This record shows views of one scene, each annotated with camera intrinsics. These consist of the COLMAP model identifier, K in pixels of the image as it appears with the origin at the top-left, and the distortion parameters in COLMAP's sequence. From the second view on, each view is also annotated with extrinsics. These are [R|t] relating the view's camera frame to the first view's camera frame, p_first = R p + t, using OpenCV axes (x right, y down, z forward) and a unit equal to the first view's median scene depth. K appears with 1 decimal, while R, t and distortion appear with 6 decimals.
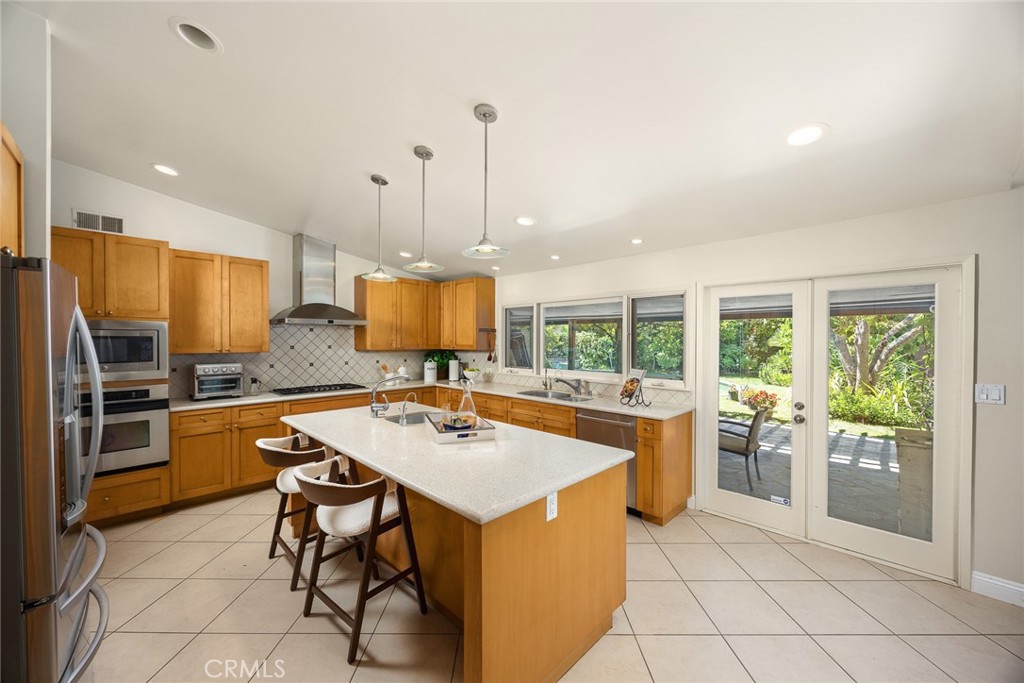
lens RADIAL K [[390.5, 0, 516.3], [0, 390.5, 343.0], [0, 0, 1]] dist [0.003441, 0.000290]
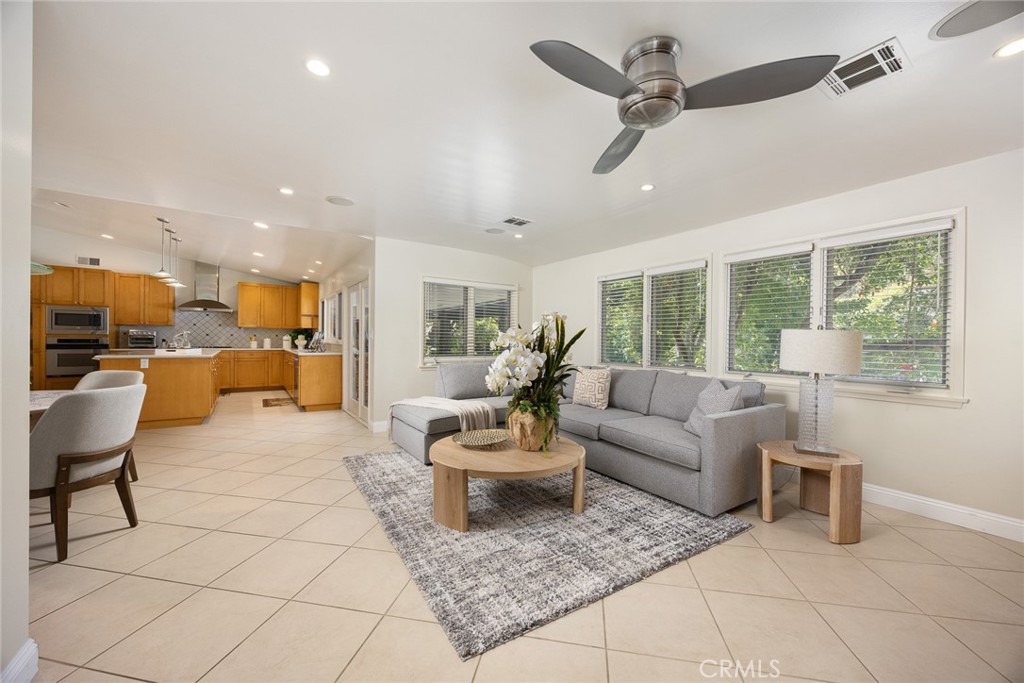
lens RADIAL K [[380.9, 0, 512.0], [0, 380.9, 341.5], [0, 0, 1]] dist [-0.007897, 0.000188]
pose [[0.986511, 0.007964, -0.163500, 1.176631], [-0.009178, 0.999936, -0.006669, 0.090129], [0.163436, 0.008079, 0.986521, -0.481108]]
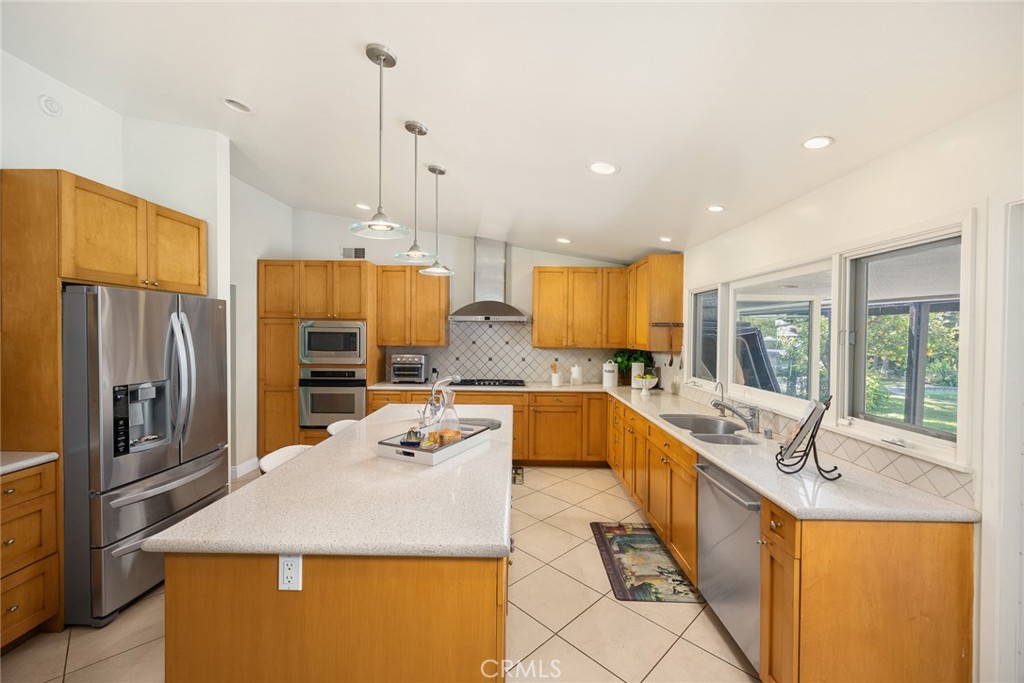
lens RADIAL K [[412.9, 0, 504.6], [0, 412.9, 339.1], [0, 0, 1]] dist [0.000304, -0.000005]
pose [[0.693625, 0.014592, -0.720188, 0.324458], [-0.014549, 0.999875, 0.006246, -0.006981], [0.720189, 0.006145, 0.693750, 0.275138]]
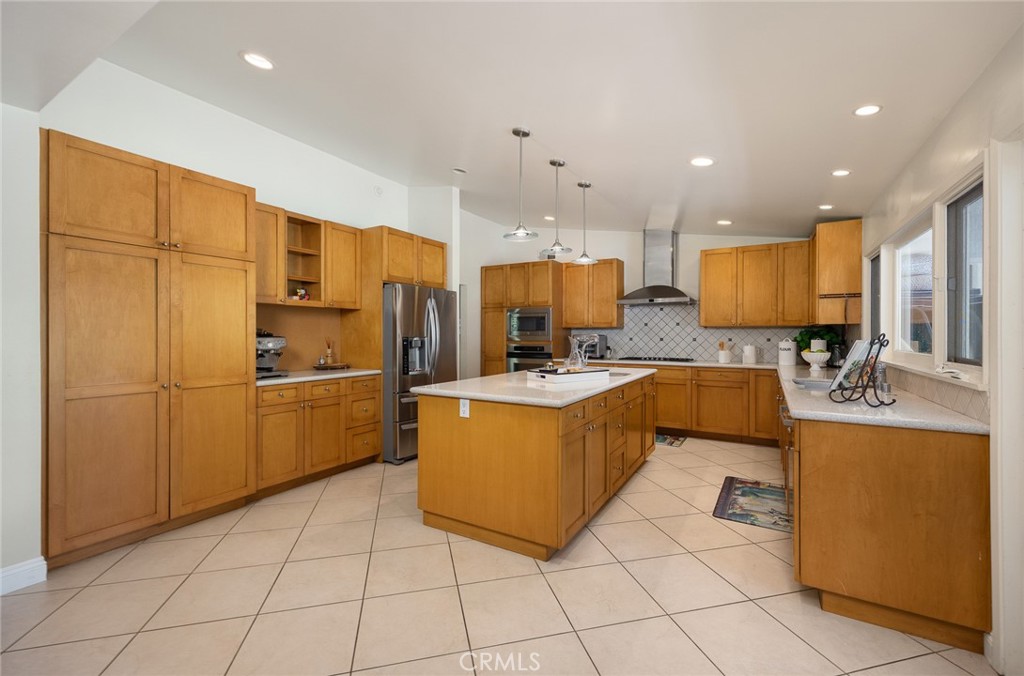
lens RADIAL K [[419.8, 0, 509.9], [0, 419.8, 336.5], [0, 0, 1]] dist [0.011537, 0.000158]
pose [[0.249155, 0.002957, -0.968459, 0.602556], [-0.009000, 0.999959, 0.000738, 0.053278], [0.968422, 0.008532, 0.249171, 0.279569]]
